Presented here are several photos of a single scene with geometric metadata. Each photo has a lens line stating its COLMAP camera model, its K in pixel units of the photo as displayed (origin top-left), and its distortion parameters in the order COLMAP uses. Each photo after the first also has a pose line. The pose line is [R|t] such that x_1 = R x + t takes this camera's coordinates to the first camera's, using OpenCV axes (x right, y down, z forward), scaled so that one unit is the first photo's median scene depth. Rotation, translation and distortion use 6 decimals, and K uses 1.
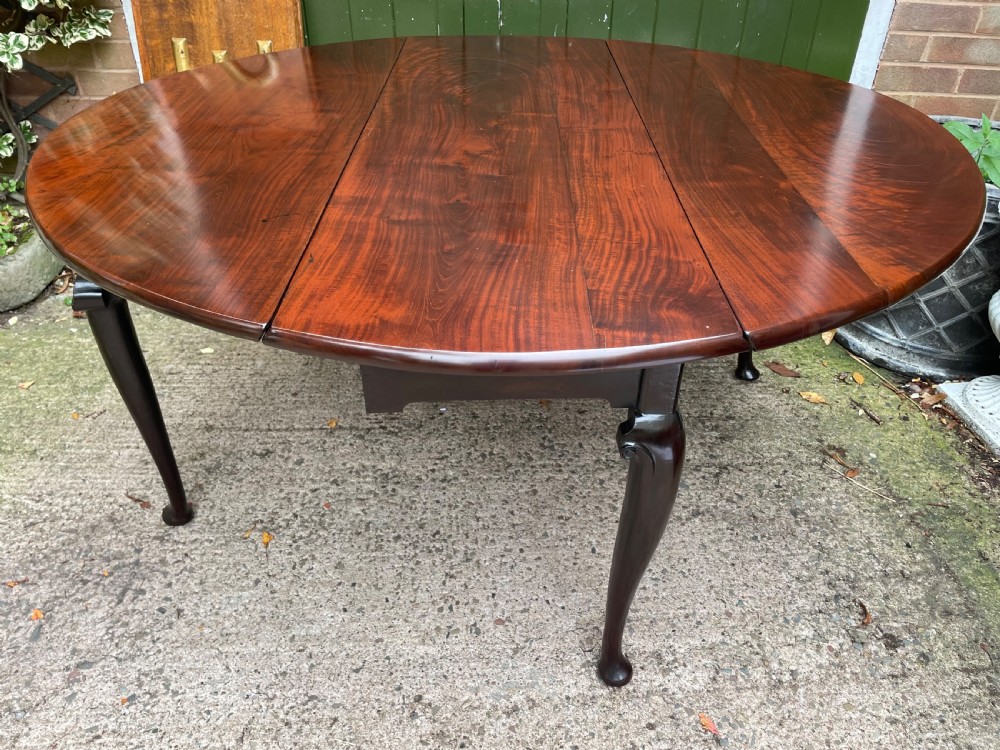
lens RADIAL K [[764.1, 0, 513.4], [0, 764.1, 365.6], [0, 0, 1]] dist [0.082864, -0.116829]
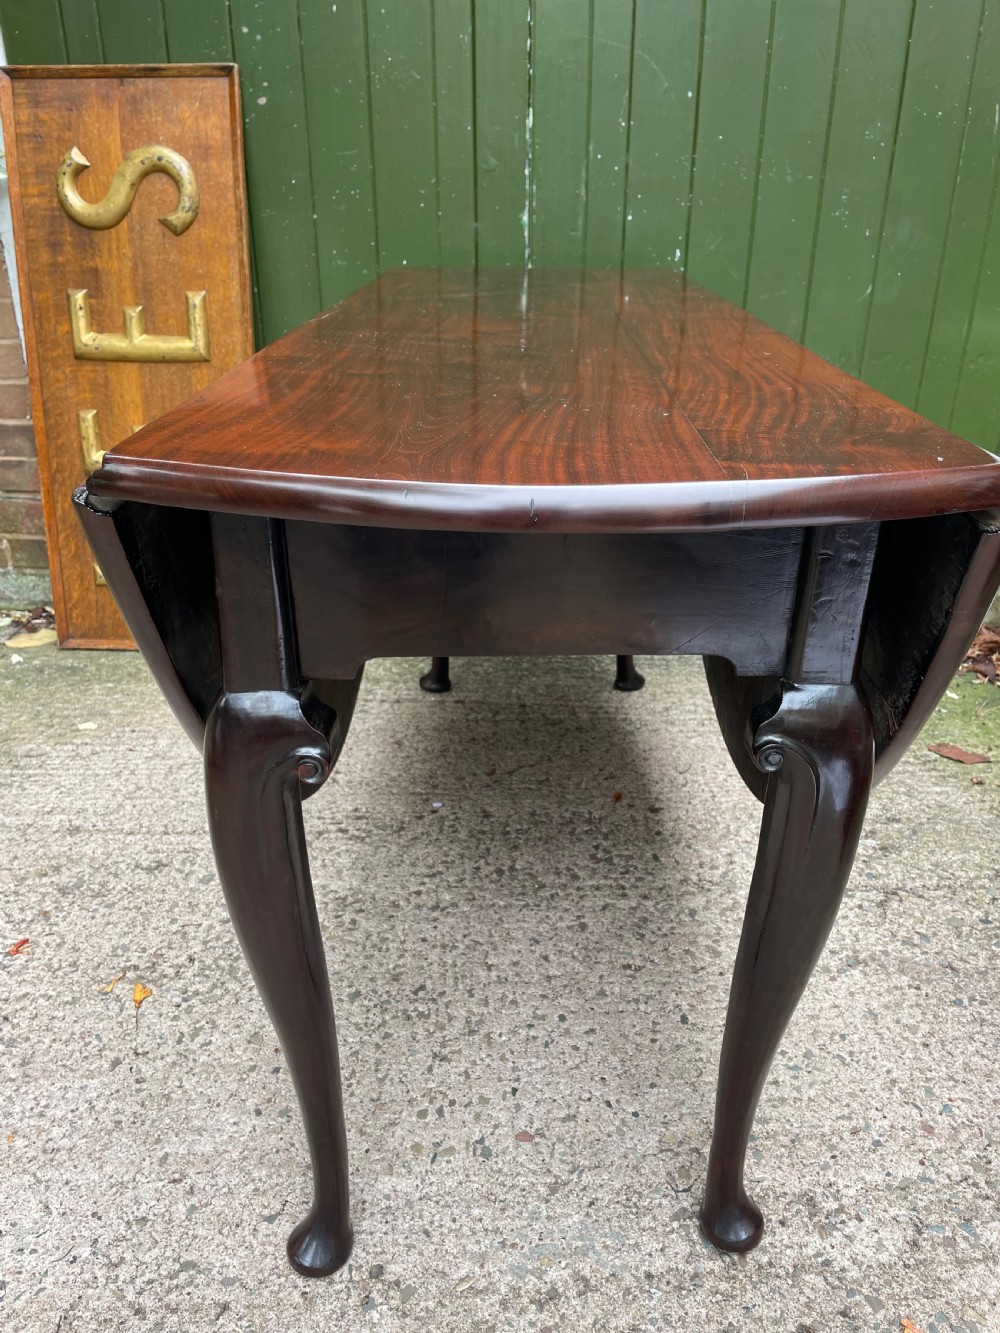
lens RADIAL K [[1019.6, 0, 511.6], [0, 1019.6, 680.0], [0, 0, 1]] dist [0.076306, -0.112256]
pose [[0.999447, -0.001729, -0.033221, -0.001621], [-0.003420, 0.988015, -0.154320, 0.107127], [0.033089, 0.154348, 0.987462, 0.177909]]
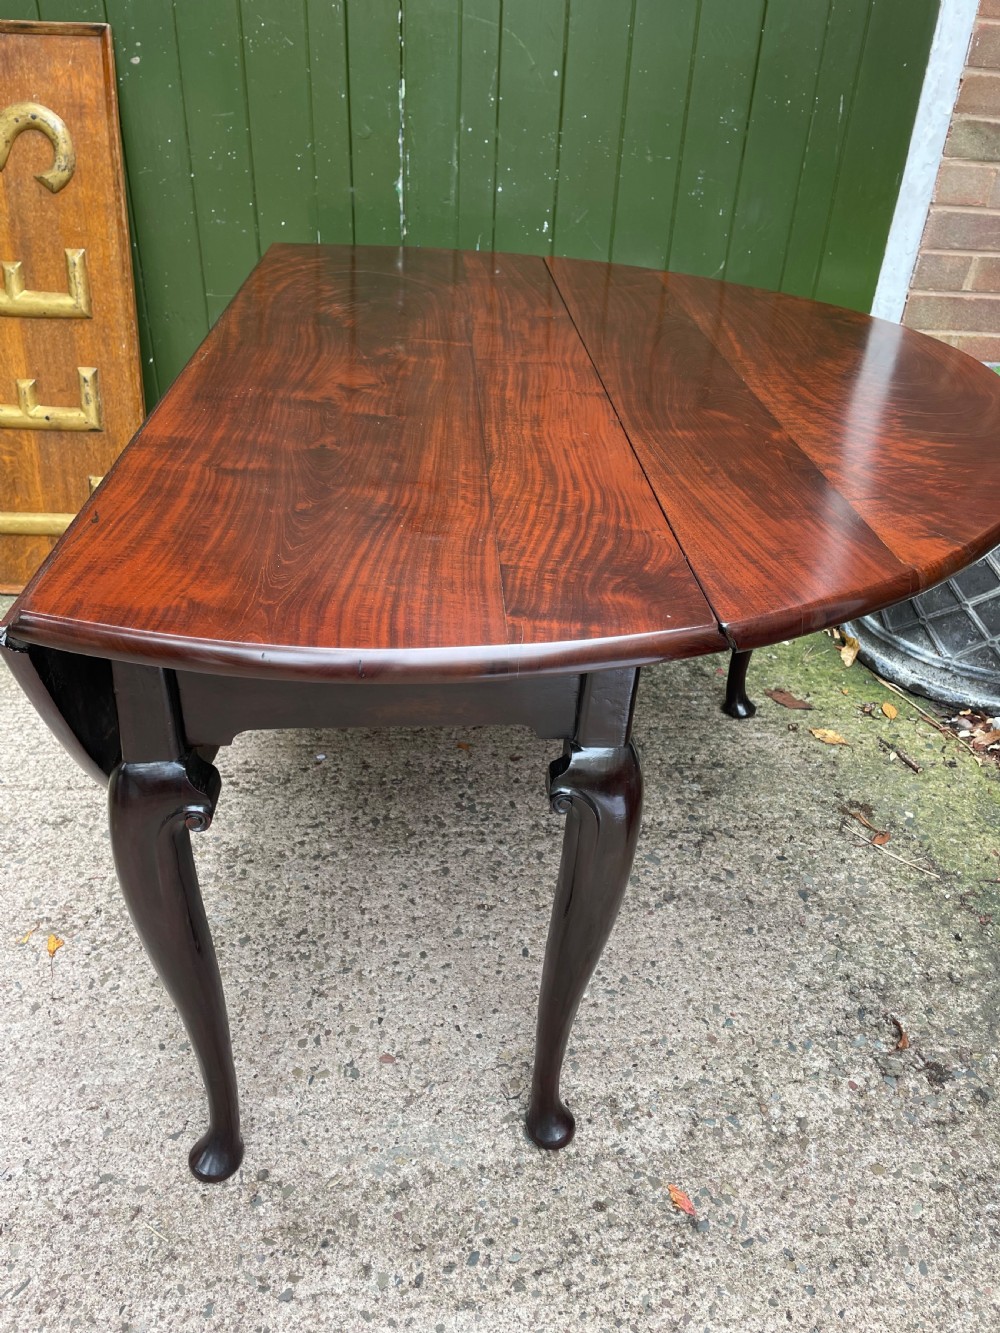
lens RADIAL K [[1016.1, 0, 502.7], [0, 1016.1, 665.3], [0, 0, 1]] dist [0.081348, -0.115929]
pose [[0.998763, -0.003853, 0.049567, 0.038367], [0.005901, 0.999132, -0.041241, 0.015063], [-0.049365, 0.041482, 0.997919, 0.050218]]
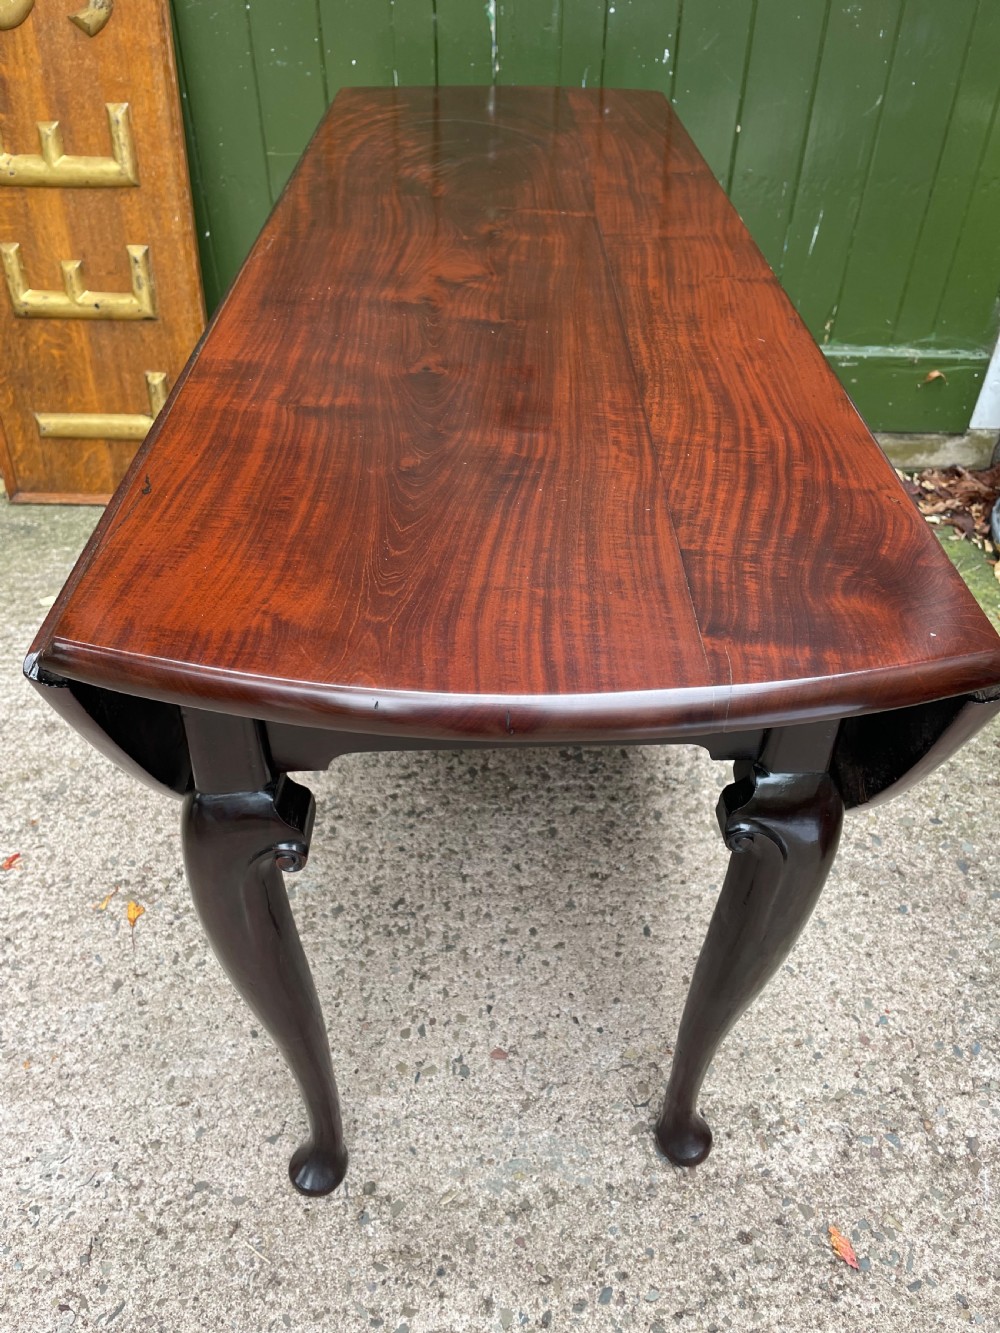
lens RADIAL K [[1018.4, 0, 499.5], [0, 1018.4, 684.1], [0, 0, 1]] dist [0.077613, -0.115020]
pose [[0.999877, -0.003638, -0.015239, -0.003679], [0.005138, 0.995013, 0.099610, -0.047518], [0.014801, -0.099676, 0.994910, 0.181129]]
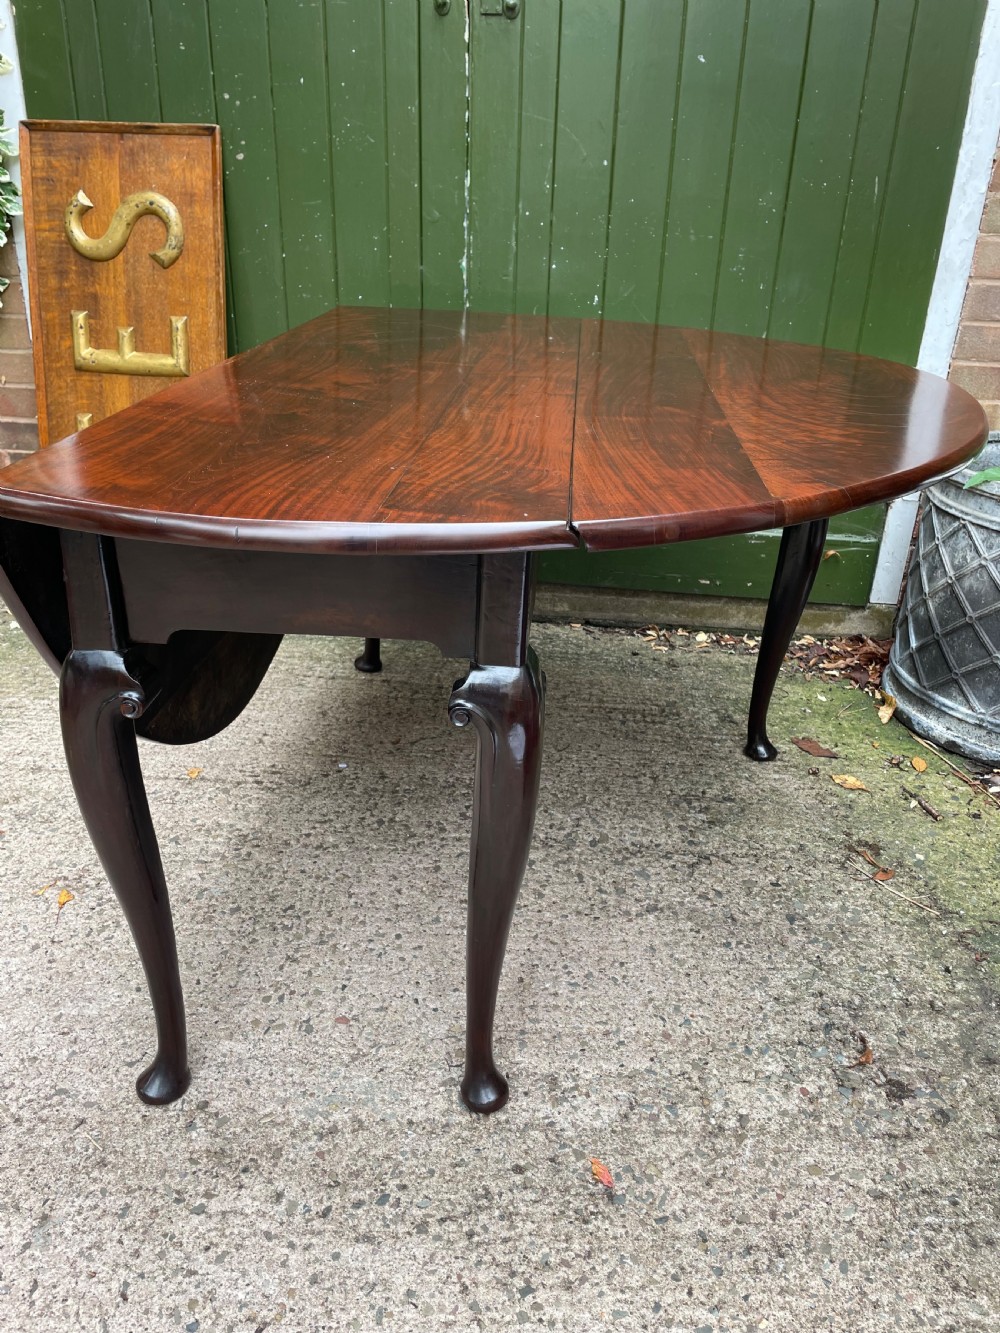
lens RADIAL K [[1017.6, 0, 505.1], [0, 1017.6, 663.6], [0, 0, 1]] dist [0.080640, -0.114403]
pose [[0.995532, 0.048526, -0.081007, 0.179648], [-0.061223, 0.984815, -0.162454, 0.139613], [0.071894, 0.166687, 0.983385, 0.010668]]
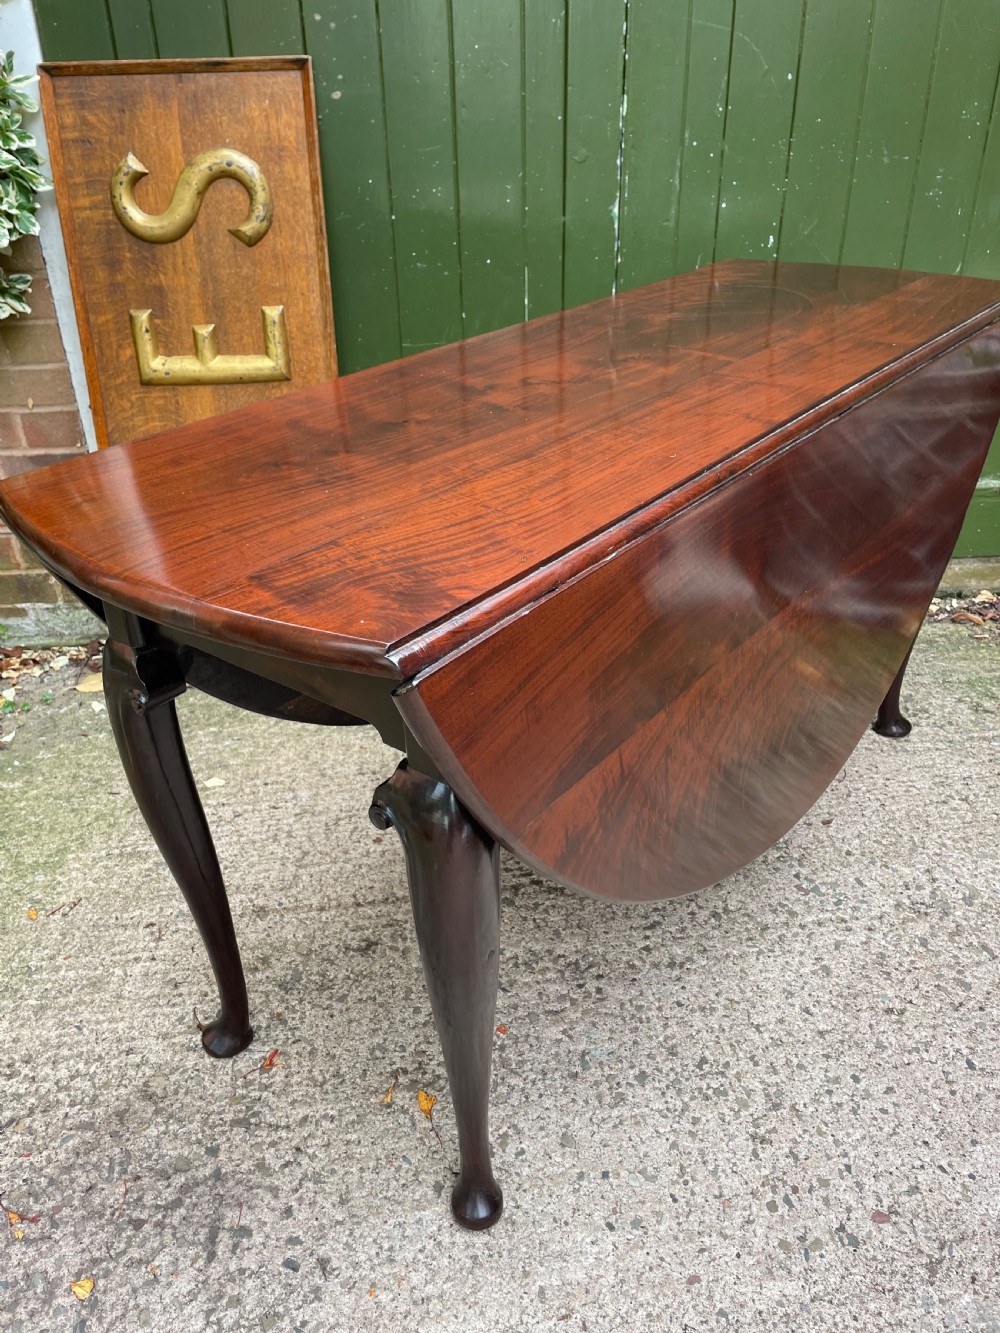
lens RADIAL K [[1016.5, 0, 494.6], [0, 1016.5, 658.1], [0, 0, 1]] dist [0.081570, -0.114867]
pose [[0.994118, -0.085416, 0.066584, -0.297467], [0.090690, 0.992605, -0.080688, -0.044732], [-0.059199, 0.086252, 0.994513, 0.194097]]
